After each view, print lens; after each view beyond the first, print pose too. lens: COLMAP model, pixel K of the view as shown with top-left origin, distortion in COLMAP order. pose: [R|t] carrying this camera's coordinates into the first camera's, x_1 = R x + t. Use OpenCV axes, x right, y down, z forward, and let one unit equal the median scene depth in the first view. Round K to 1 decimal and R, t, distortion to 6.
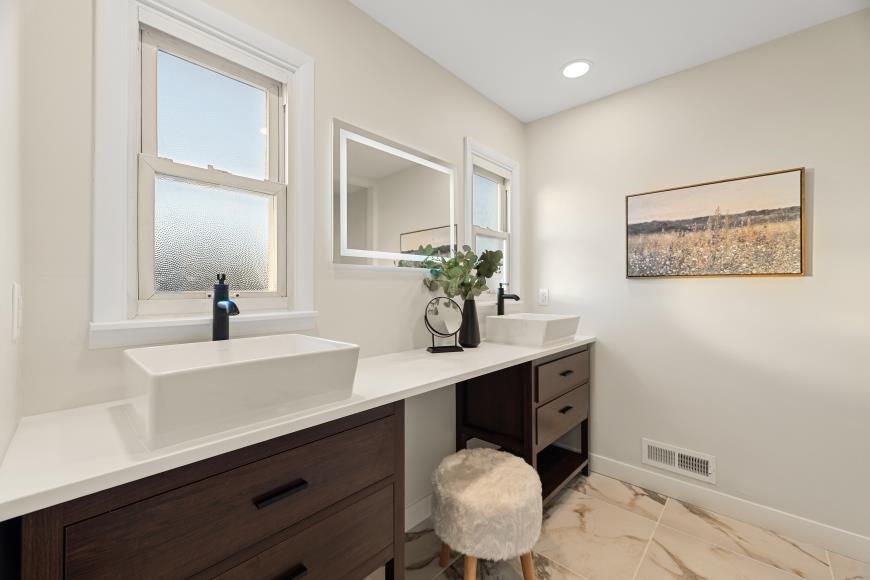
lens RADIAL K [[349.6, 0, 440.2], [0, 349.6, 288.0], [0, 0, 1]] dist [0.001300, 0.000261]
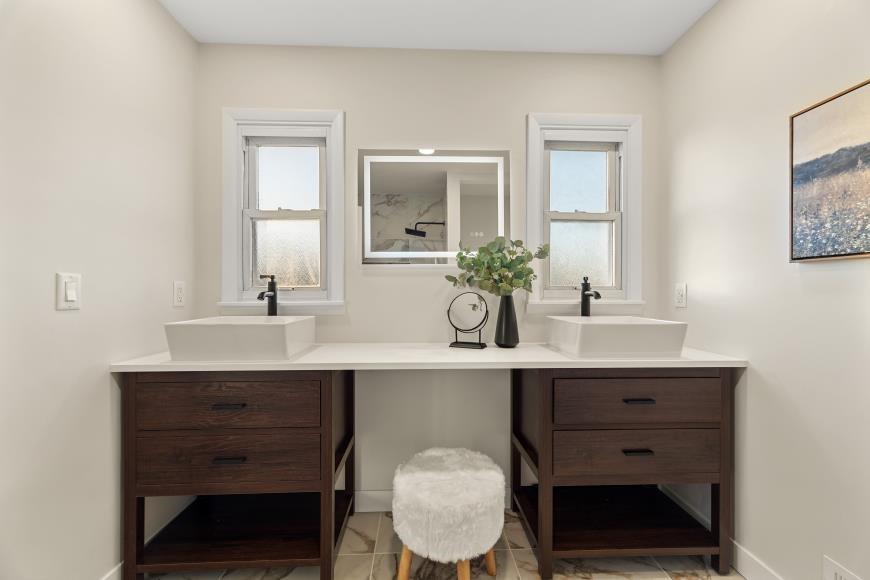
lens RADIAL K [[349.6, 0, 437.9], [0, 349.6, 293.0], [0, 0, 1]] dist [0.001300, 0.000261]
pose [[0.714000, 0.004079, -0.700134, 0.540731], [0.002927, 0.999957, 0.008811, 0.016165], [0.700140, -0.008340, 0.713957, 0.200346]]
